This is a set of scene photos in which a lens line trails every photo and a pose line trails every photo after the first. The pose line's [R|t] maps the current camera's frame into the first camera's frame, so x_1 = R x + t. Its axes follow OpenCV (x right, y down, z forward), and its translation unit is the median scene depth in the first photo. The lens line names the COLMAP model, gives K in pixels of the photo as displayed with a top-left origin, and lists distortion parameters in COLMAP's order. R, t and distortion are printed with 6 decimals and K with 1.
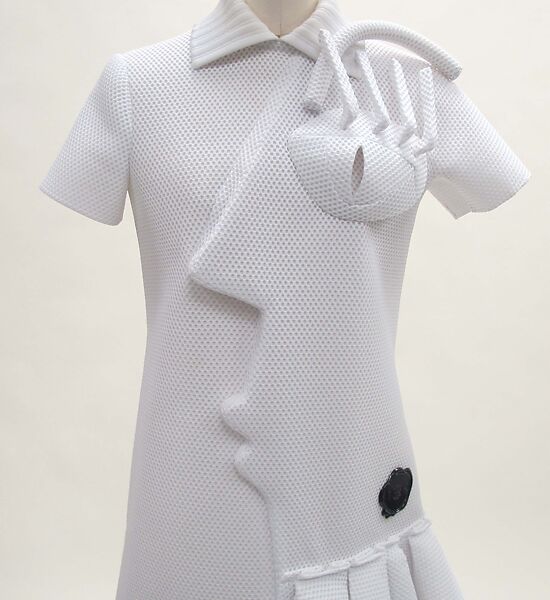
lens RADIAL K [[672.7, 0, 273.9], [0, 672.7, 302.8], [0, 0, 1]] dist [-0.077102, 0.000000]
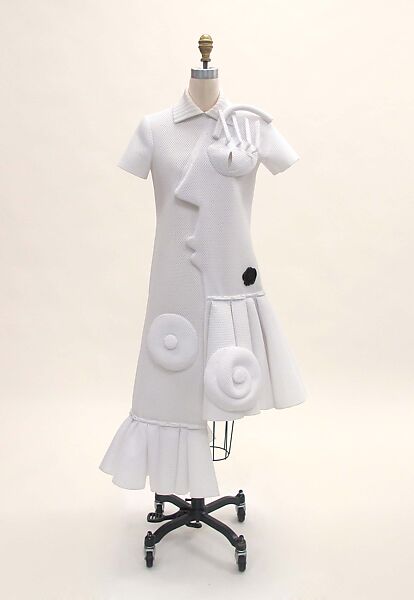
lens RADIAL K [[697.7, 0, 208.8], [0, 697.7, 296.7], [0, 0, 1]] dist [0.020743, 0.000000]
pose [[0.999680, -0.009459, -0.023463, 0.089874], [0.010356, 0.999208, 0.038422, 0.278337], [0.023081, -0.038653, 0.998986, -2.027465]]
